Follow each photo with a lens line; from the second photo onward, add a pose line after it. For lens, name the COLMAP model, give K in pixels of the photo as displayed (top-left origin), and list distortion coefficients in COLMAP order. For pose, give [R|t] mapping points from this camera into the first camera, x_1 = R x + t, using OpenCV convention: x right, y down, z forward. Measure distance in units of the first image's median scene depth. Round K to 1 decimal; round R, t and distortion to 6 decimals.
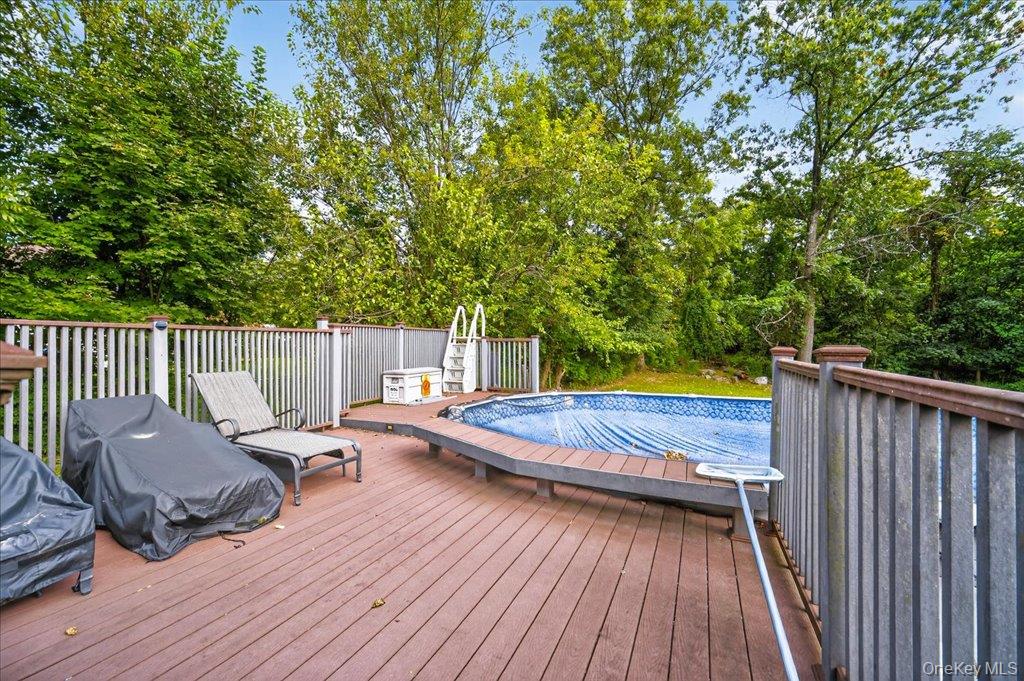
lens RADIAL K [[406.6, 0, 506.2], [0, 406.6, 338.6], [0, 0, 1]] dist [0.001444, -0.001411]
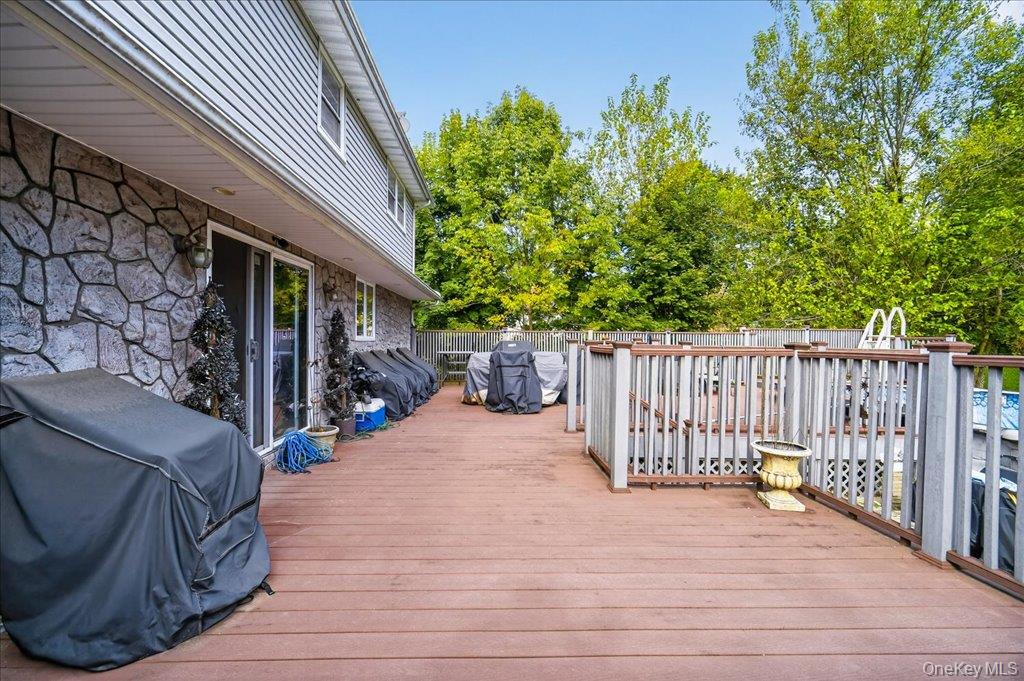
lens RADIAL K [[406.6, 0, 501.3], [0, 406.6, 337.9], [0, 0, 1]] dist [0.001444, -0.001411]
pose [[0.451081, 0.005352, -0.892467, 0.470835], [0.001968, 0.999974, 0.006992, -0.007474], [0.892481, -0.004910, 0.451059, -0.536183]]
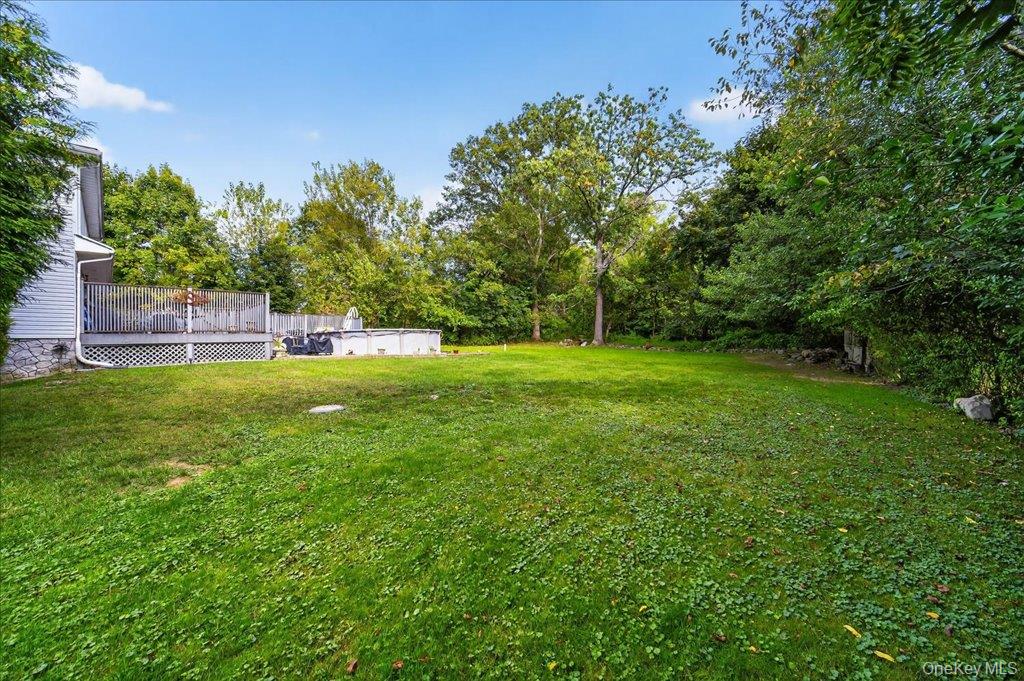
lens RADIAL K [[406.6, 0, 505.2], [0, 406.6, 338.1], [0, 0, 1]] dist [0.001444, -0.001411]
pose [[0.941537, -0.005772, -0.336860, 2.026486], [0.009511, 0.999910, 0.009451, 0.125854], [0.336775, -0.012102, 0.941507, -1.483160]]
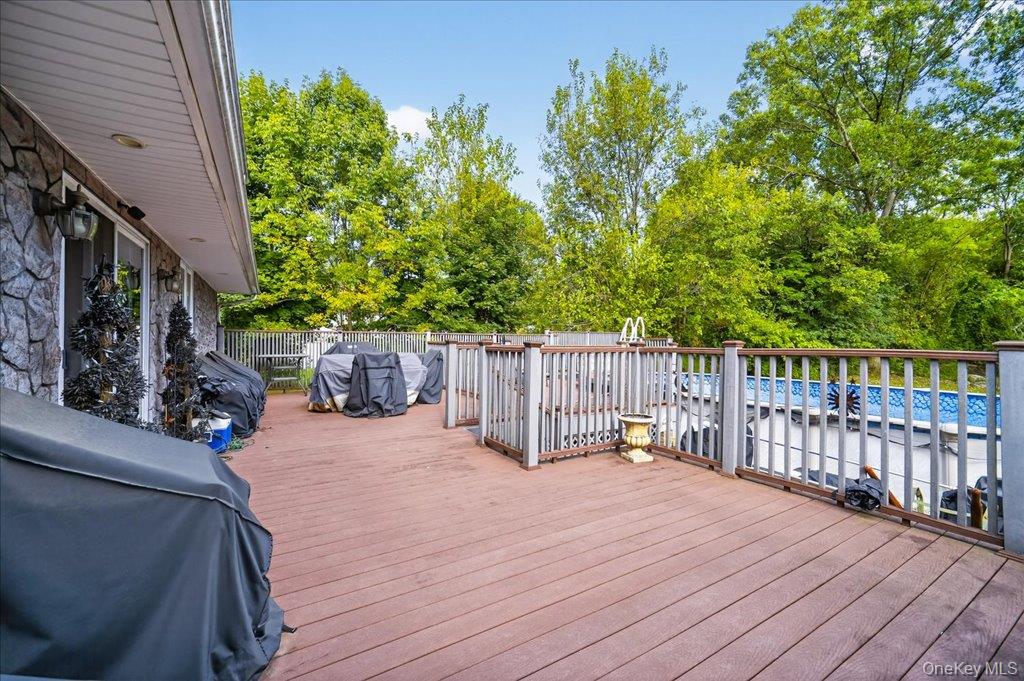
lens RADIAL K [[406.6, 0, 508.8], [0, 406.6, 338.0], [0, 0, 1]] dist [0.001444, -0.001411]
pose [[0.830596, 0.003294, -0.556866, 0.412229], [-0.001115, 0.999990, 0.004253, -0.006864], [0.556875, -0.002912, 0.830591, -0.646180]]
